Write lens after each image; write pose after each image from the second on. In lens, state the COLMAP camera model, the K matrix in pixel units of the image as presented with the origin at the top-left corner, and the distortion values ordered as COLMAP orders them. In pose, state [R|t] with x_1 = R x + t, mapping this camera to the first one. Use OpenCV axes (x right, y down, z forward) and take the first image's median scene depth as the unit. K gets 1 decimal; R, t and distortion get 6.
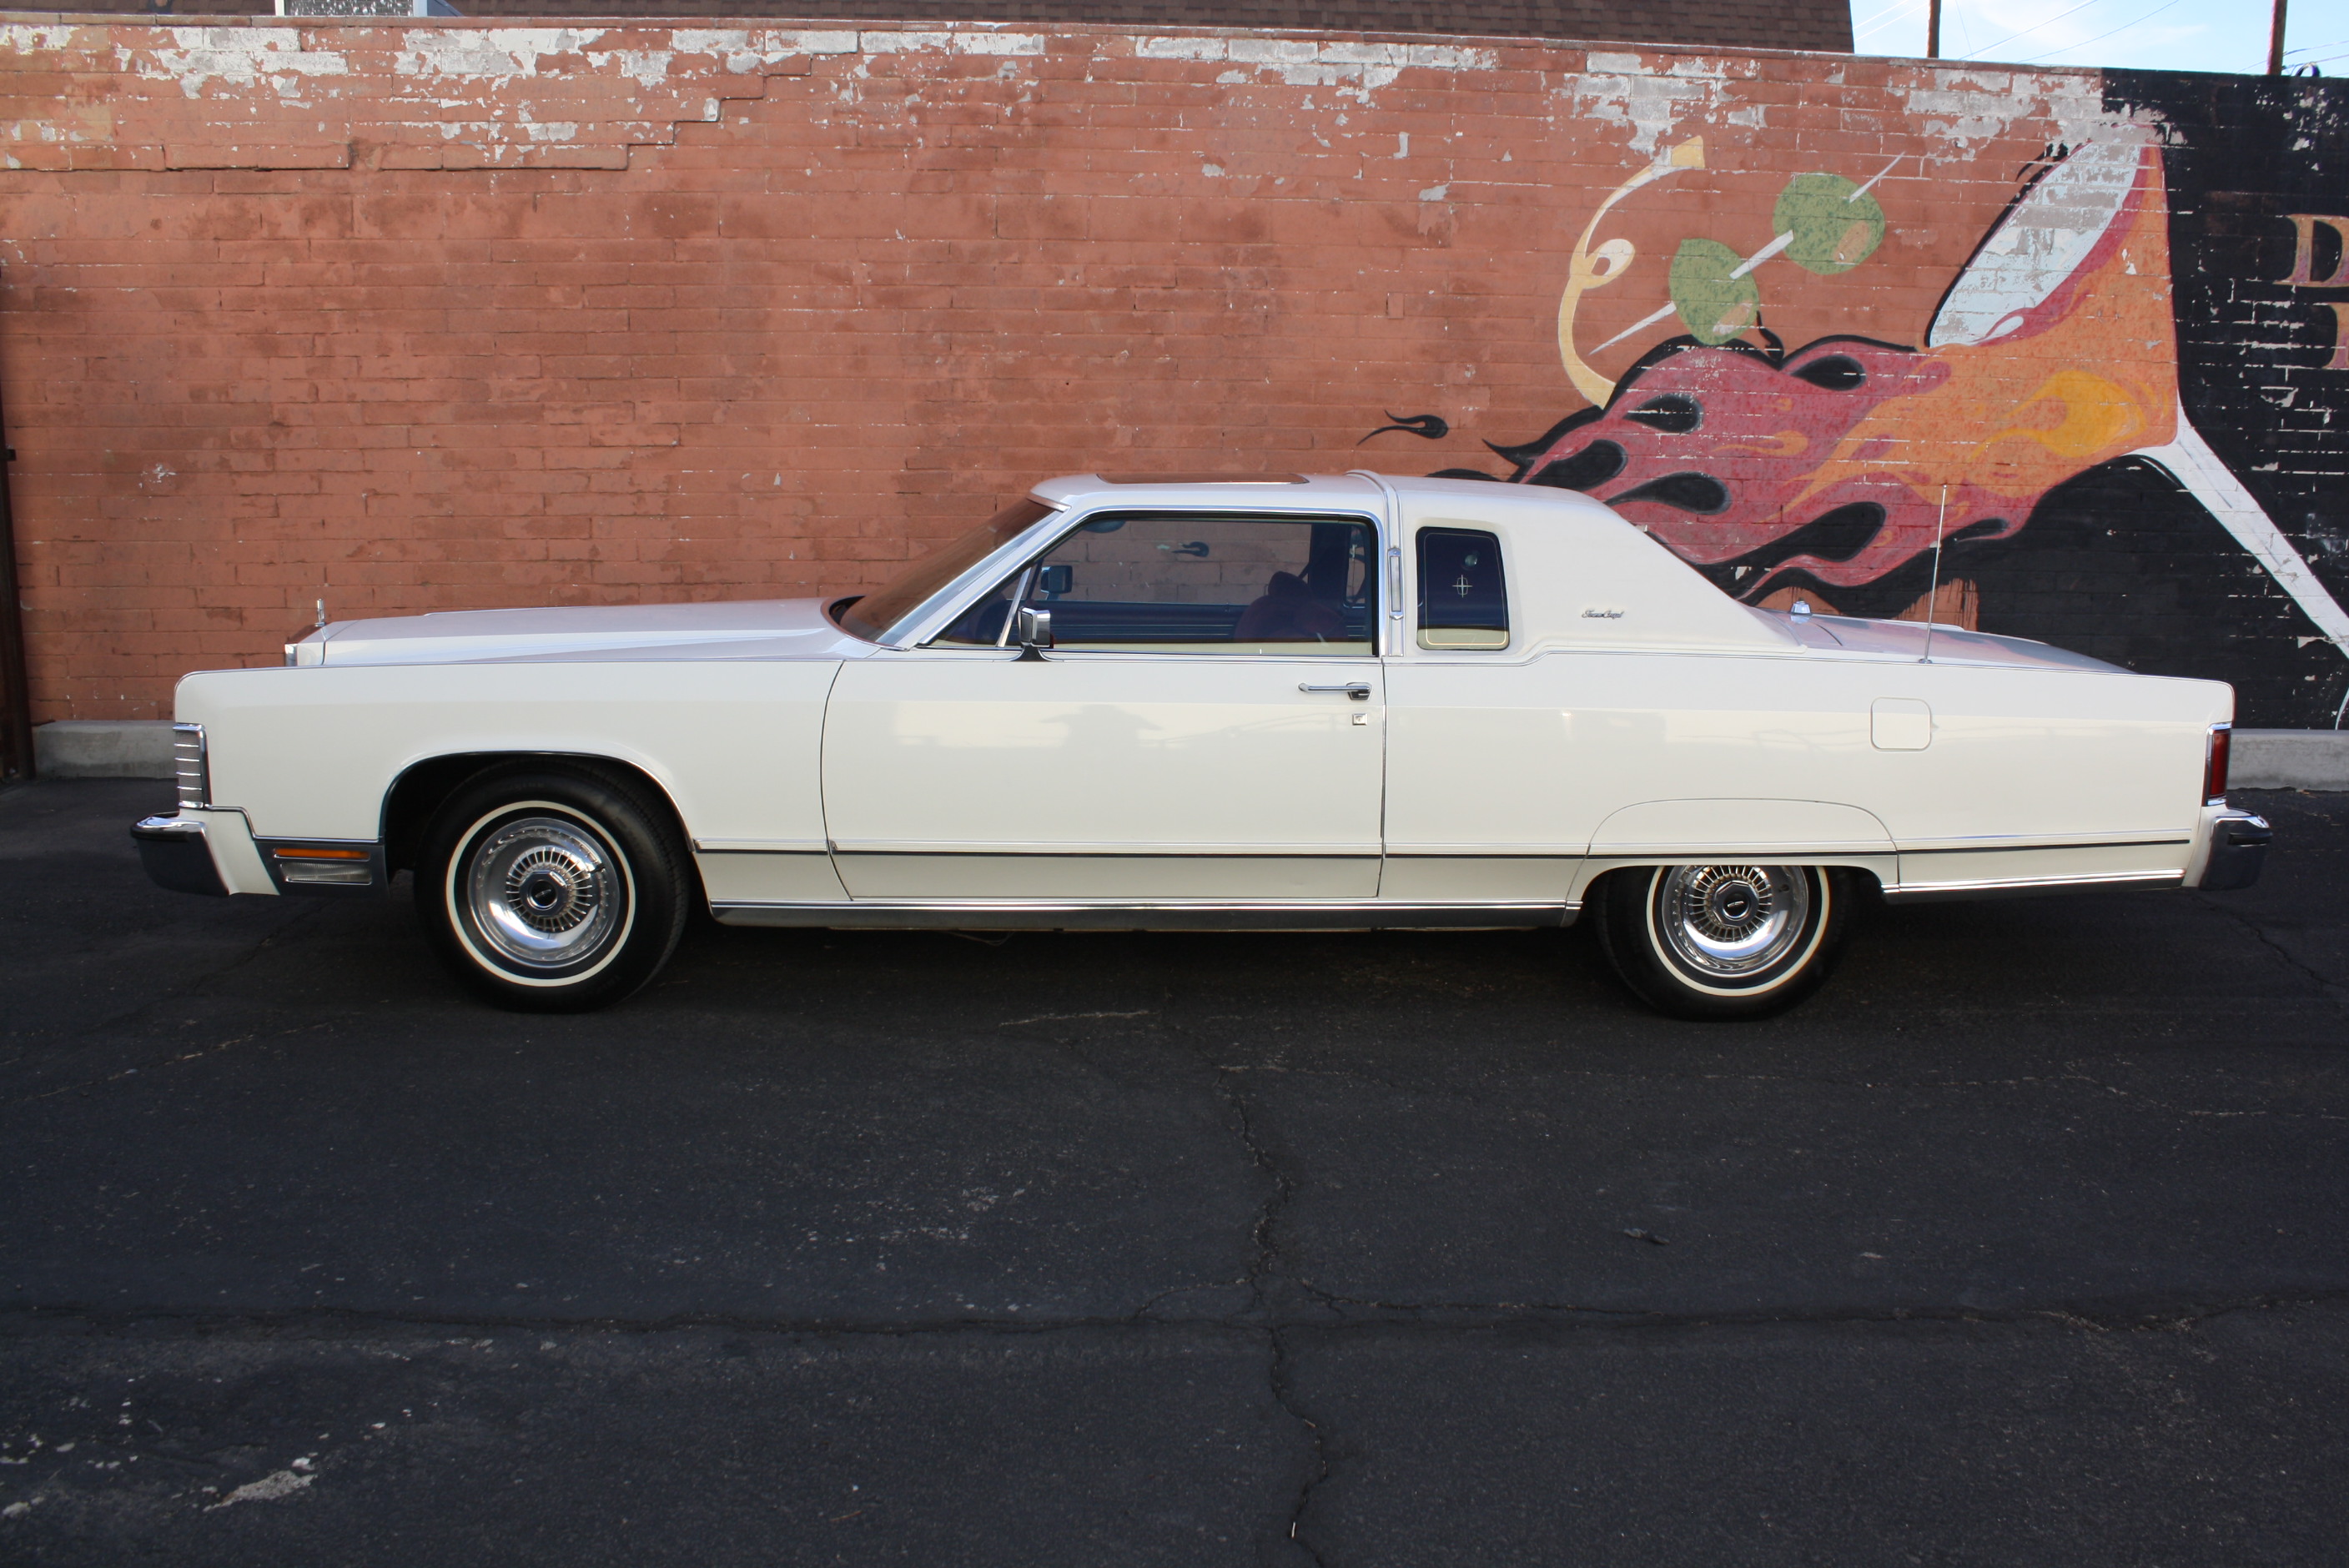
lens RADIAL K [[1990.1, 0, 1196.5], [0, 1990.1, 766.4], [0, 0, 1]] dist [-0.166747, 0.150809]
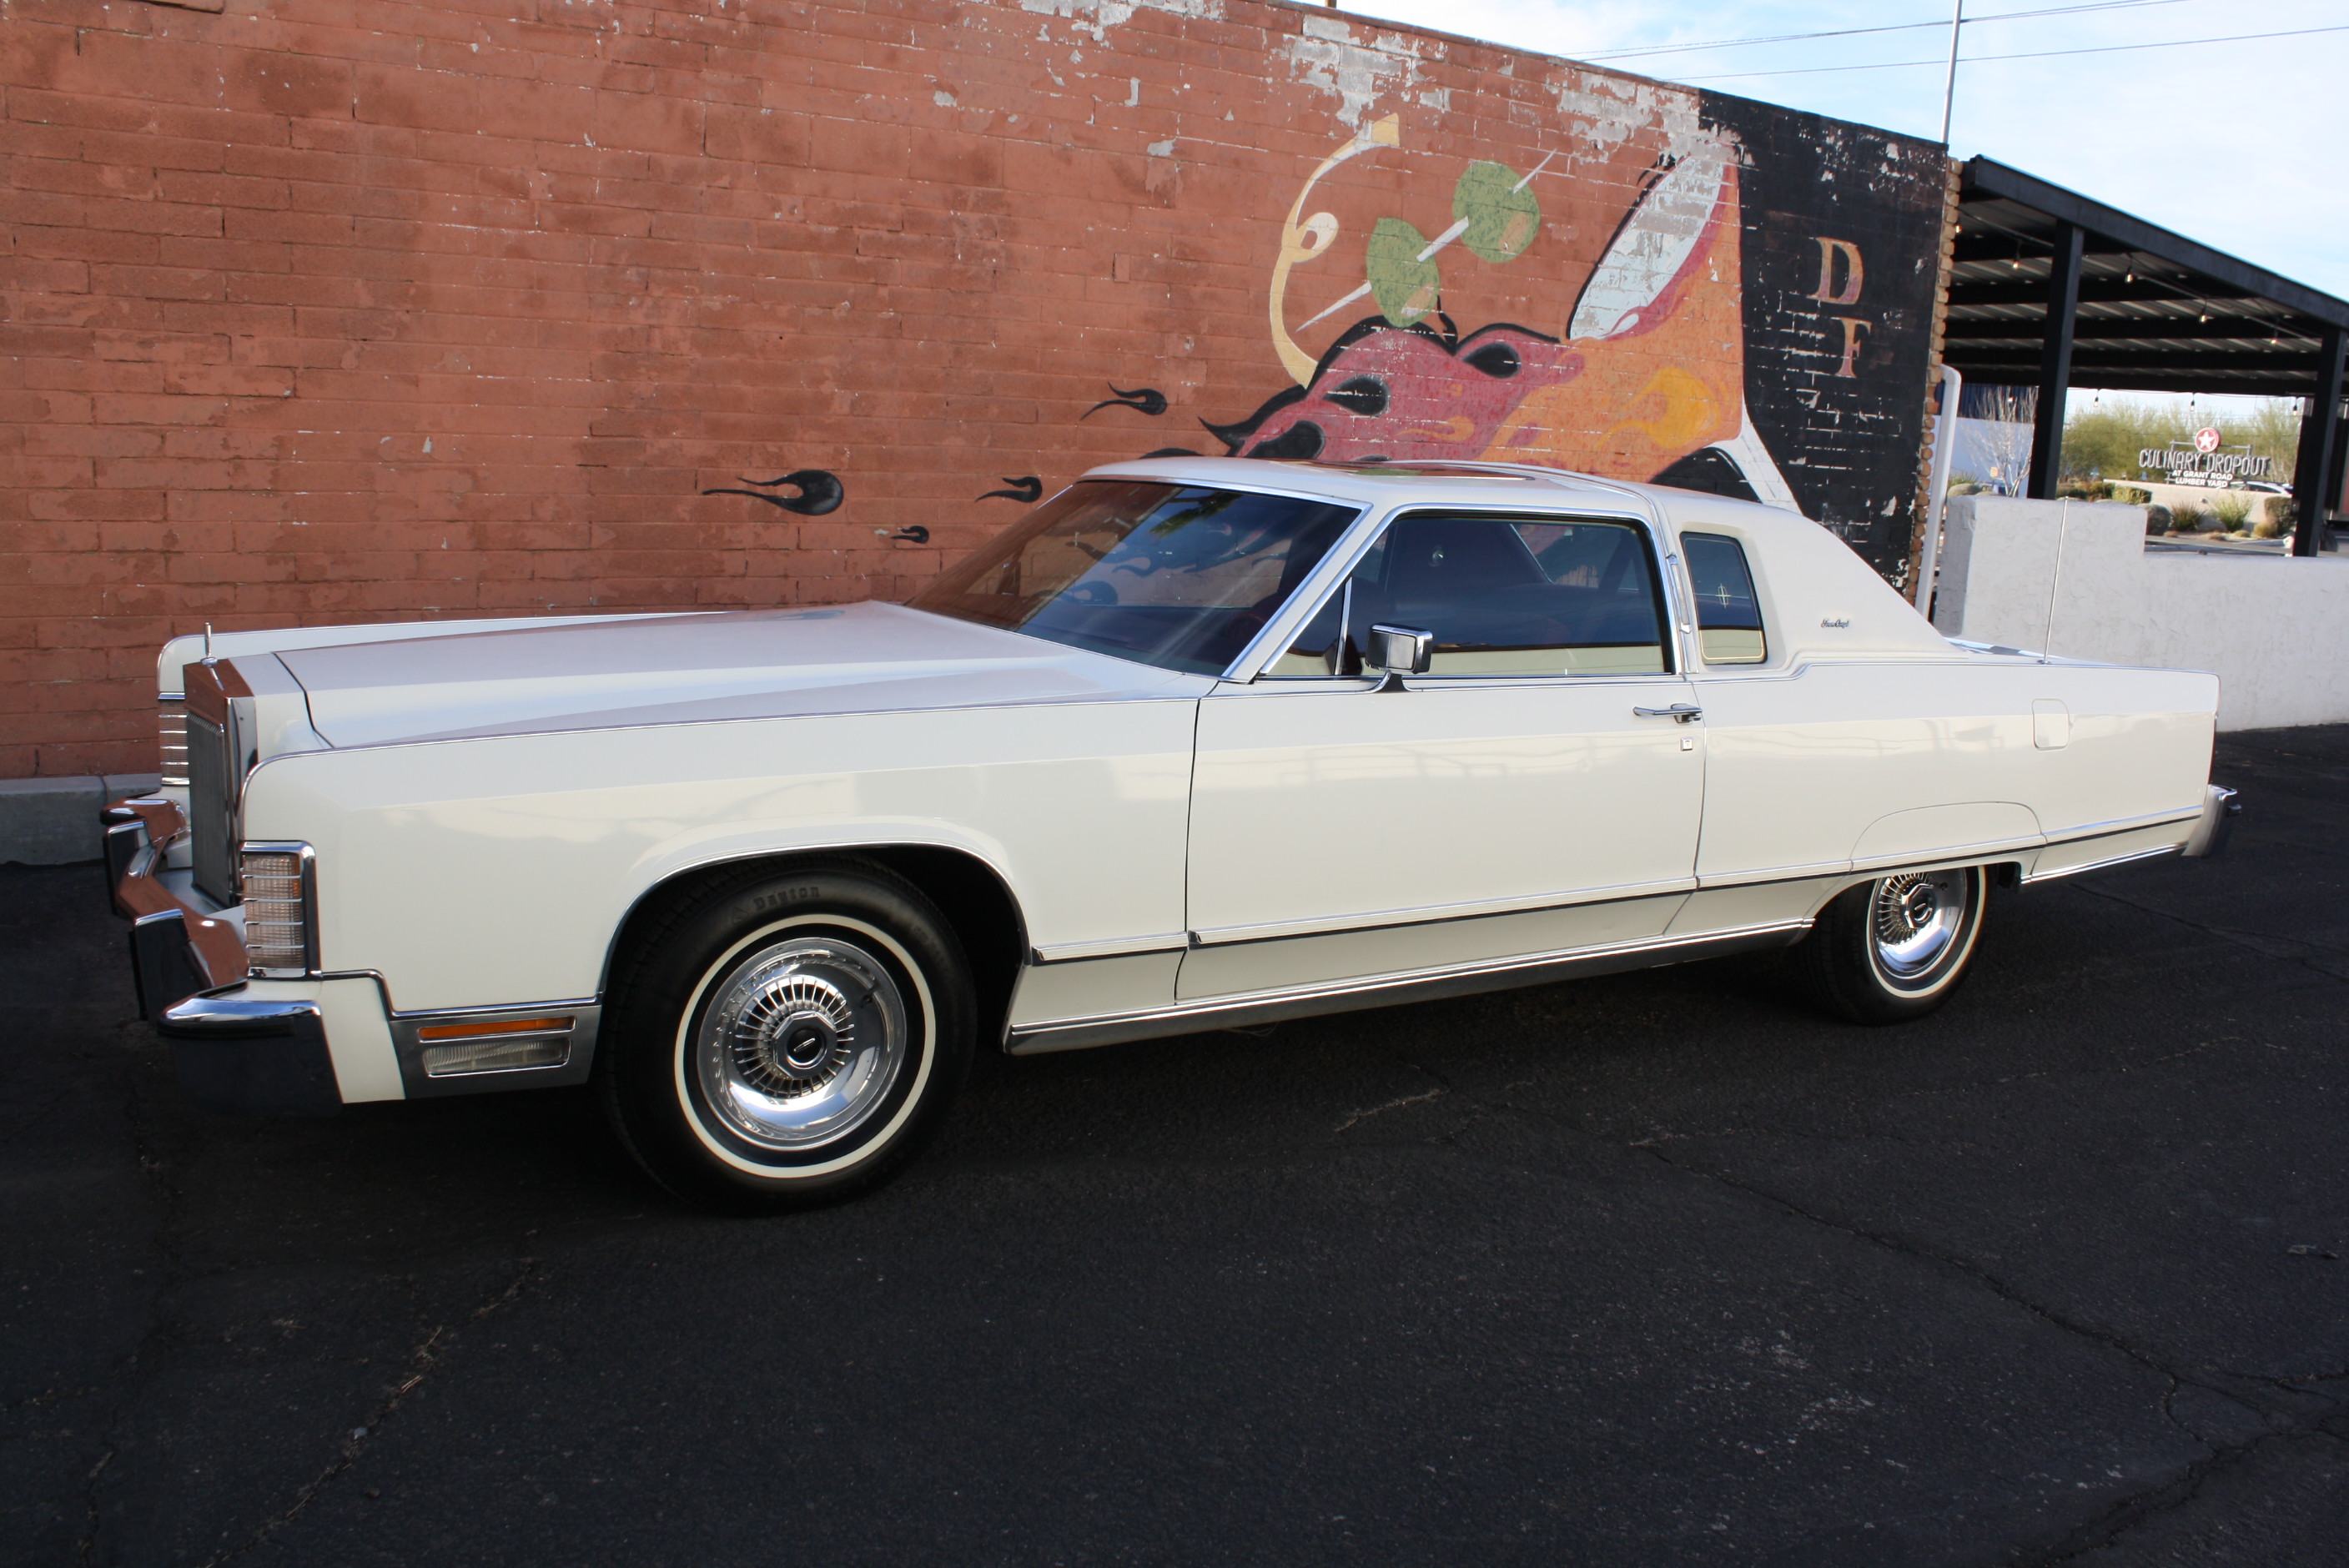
lens RADIAL K [[1990.1, 0, 1201.0], [0, 1990.1, 767.5], [0, 0, 1]] dist [-0.166747, 0.150809]
pose [[0.868561, -0.053243, 0.492714, -0.329439], [0.044449, 0.998574, 0.029551, -0.028764], [-0.493585, -0.003766, 0.869689, 0.190270]]
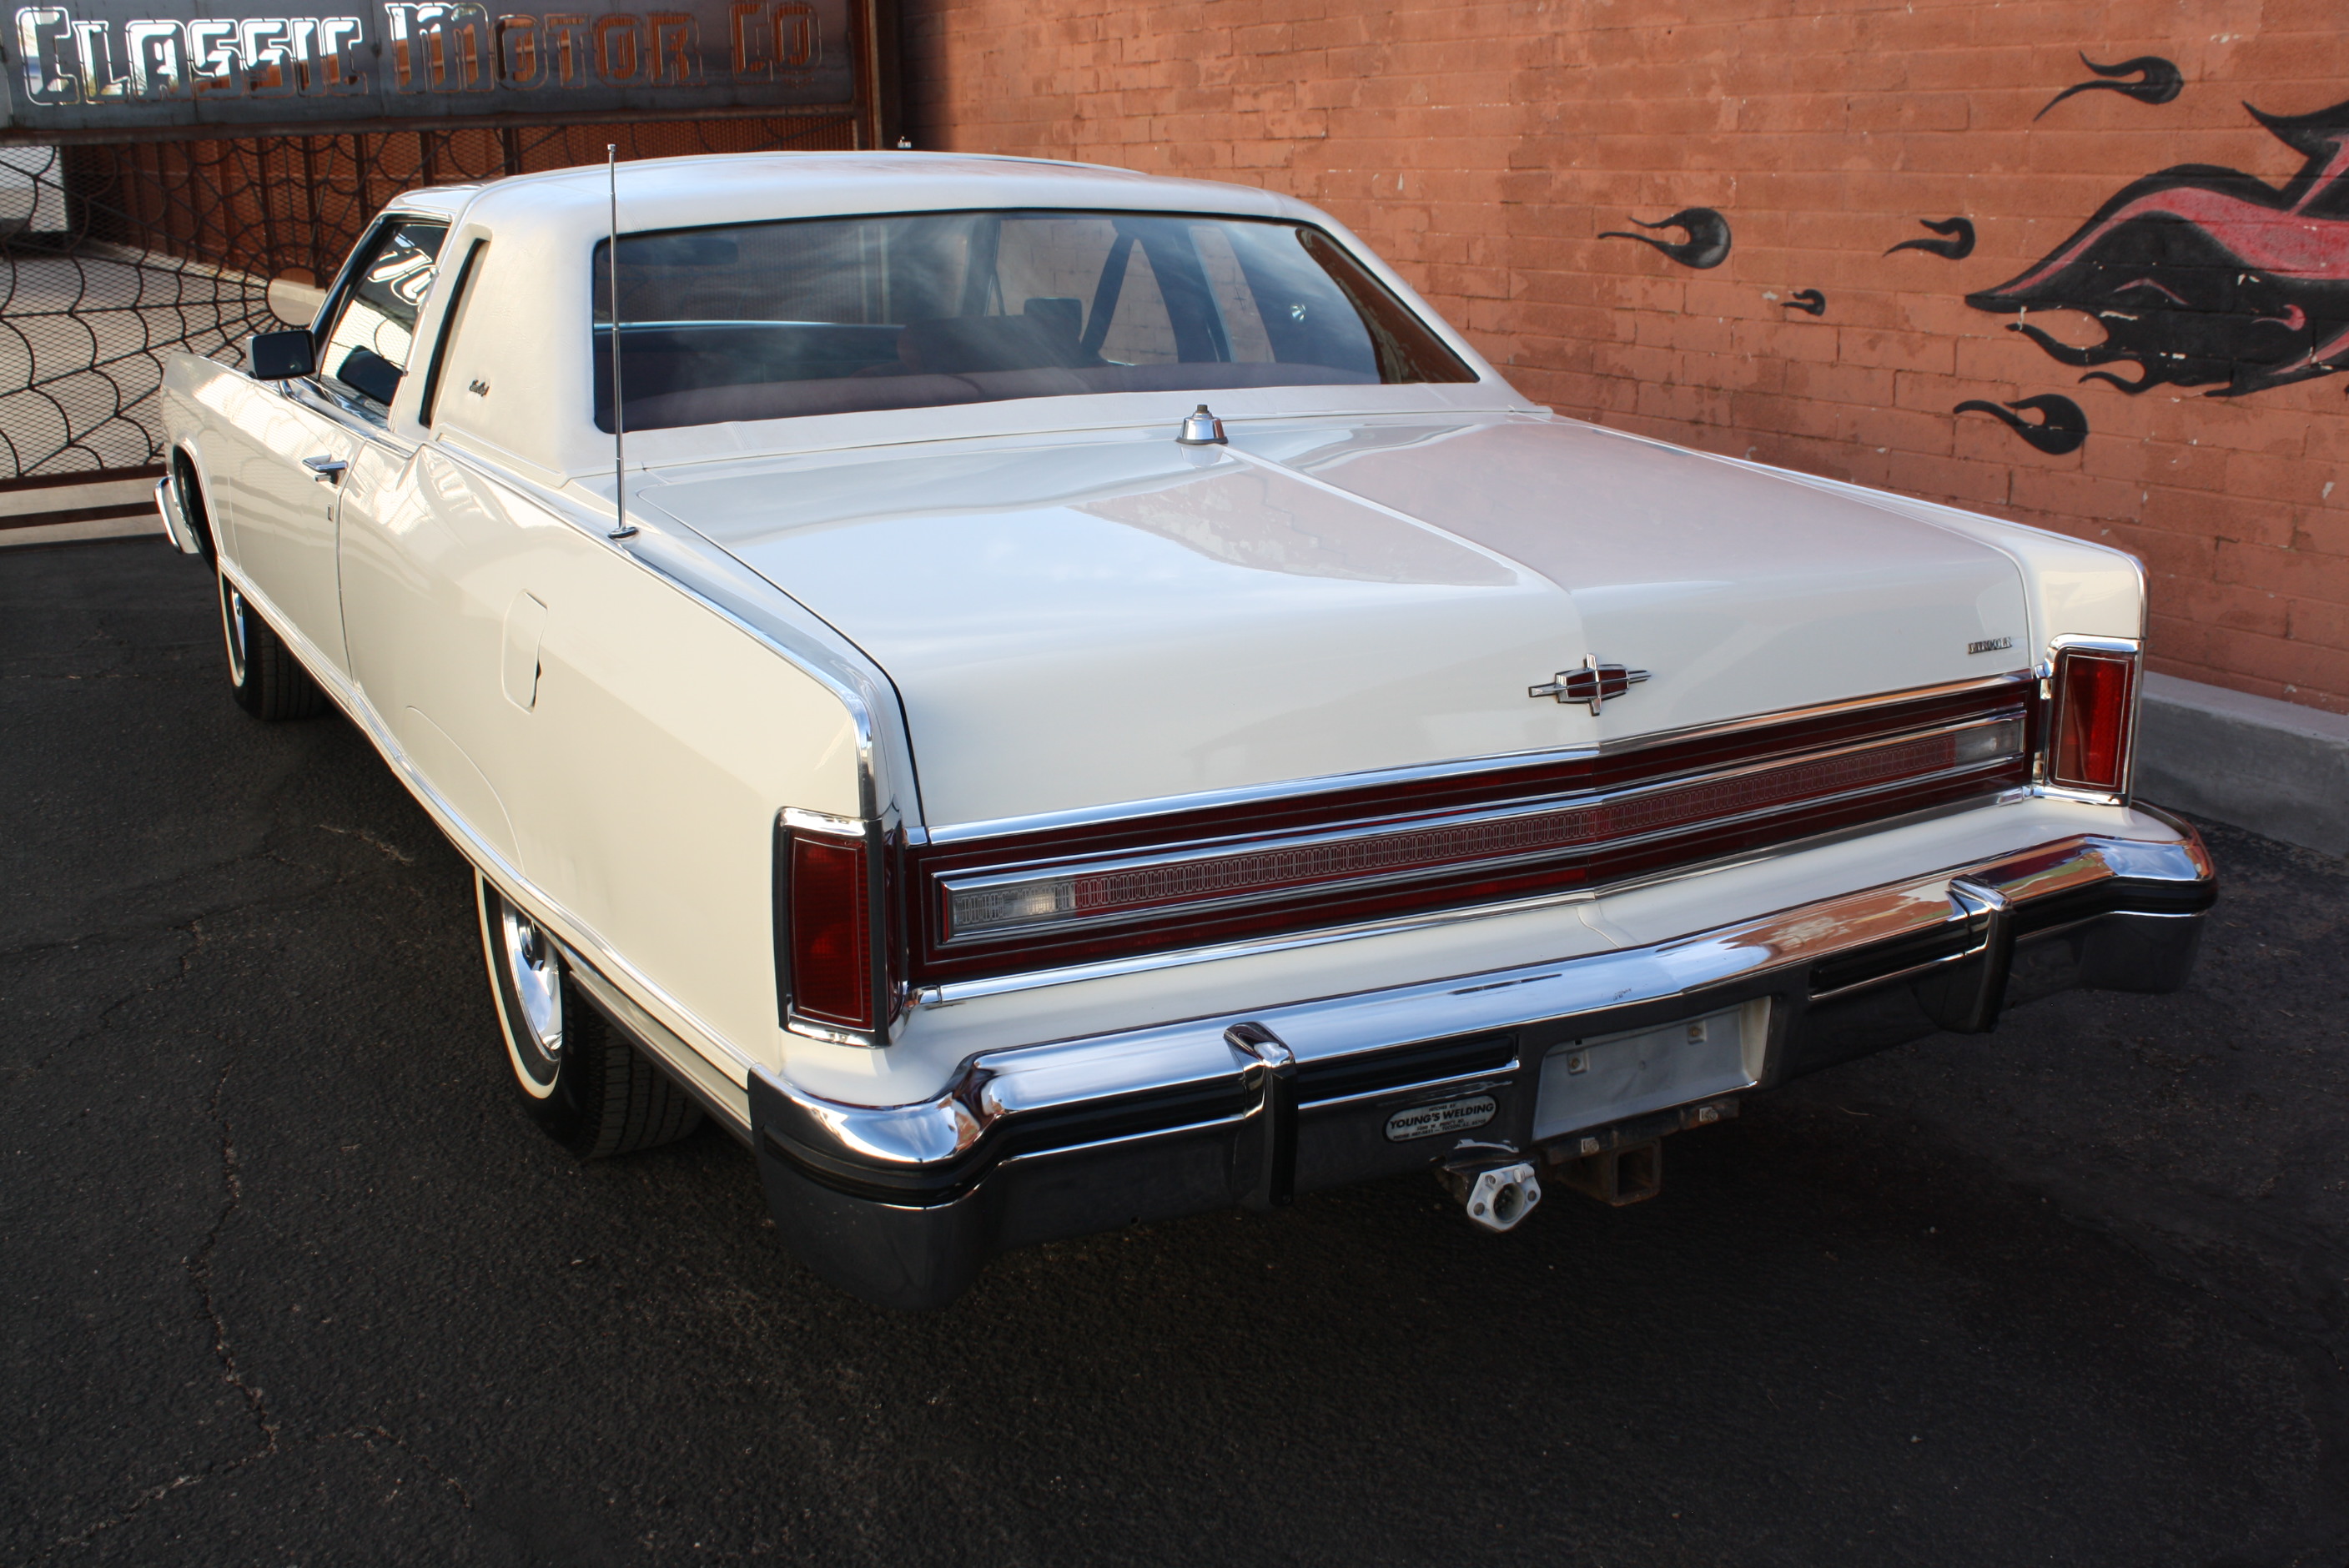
lens RADIAL K [[2335.5, 0, 1192.0], [0, 2335.5, 762.8], [0, 0, 1]] dist [-0.079063, 0.000000]
pose [[0.454655, 0.210311, -0.865482, 0.560458], [-0.132382, 0.976885, 0.167839, -0.067698], [0.880775, 0.038266, 0.471987, 0.520507]]
